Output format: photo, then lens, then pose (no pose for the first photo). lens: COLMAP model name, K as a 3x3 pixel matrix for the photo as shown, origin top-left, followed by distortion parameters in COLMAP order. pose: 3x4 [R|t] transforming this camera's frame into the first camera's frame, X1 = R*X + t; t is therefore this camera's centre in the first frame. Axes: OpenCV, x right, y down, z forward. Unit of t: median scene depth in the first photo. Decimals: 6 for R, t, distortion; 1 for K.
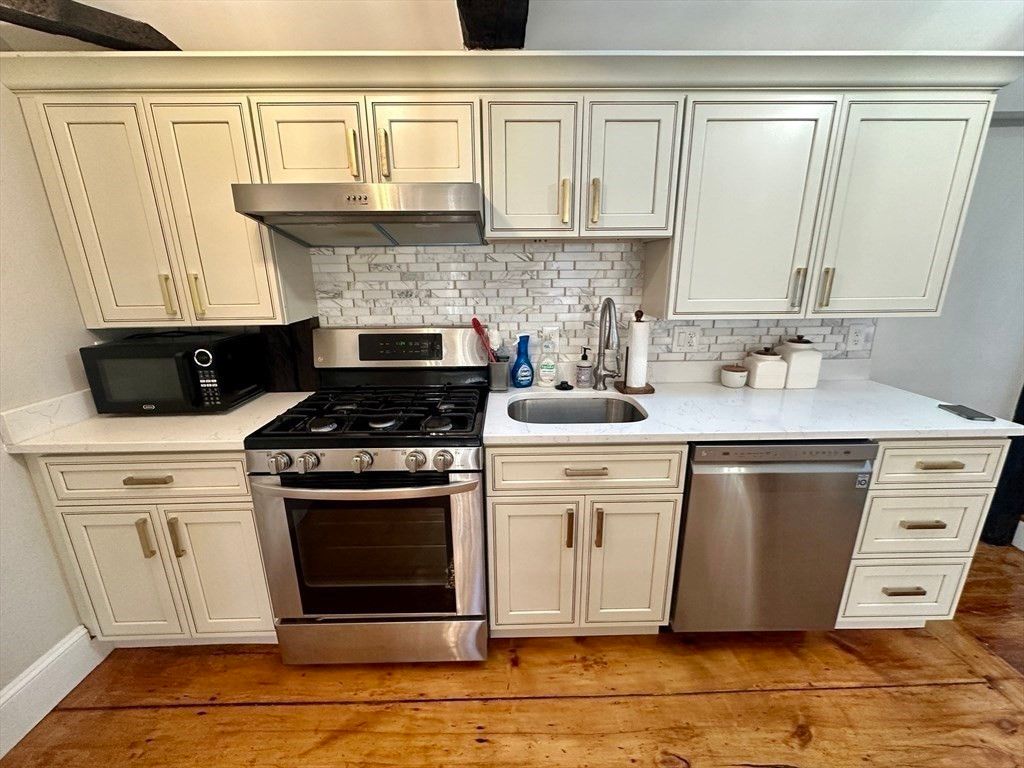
lens RADIAL K [[424.5, 0, 511.7], [0, 424.5, 386.2], [0, 0, 1]] dist [-0.002714, -0.000704]
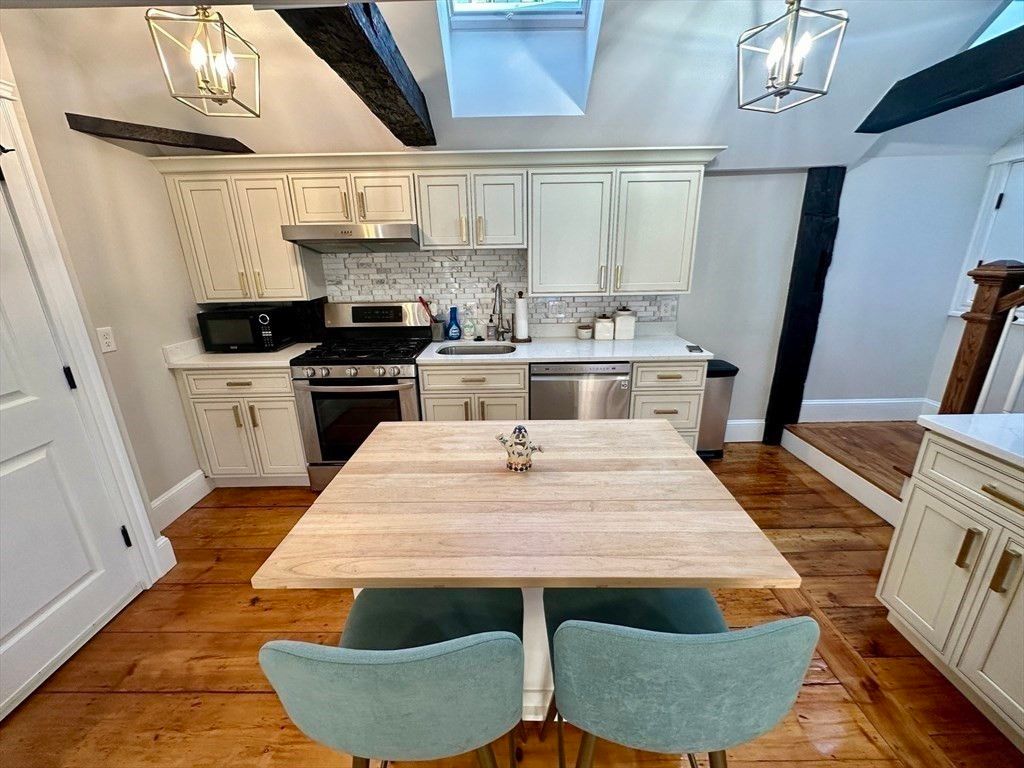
lens RADIAL K [[424.5, 0, 511.8], [0, 424.5, 388.6], [0, 0, 1]] dist [-0.002714, -0.000704]
pose [[0.999756, -0.000272, -0.022080, 0.355997], [0.001253, 0.999012, 0.044430, 0.147164], [0.022046, -0.044447, 0.998768, -0.774830]]
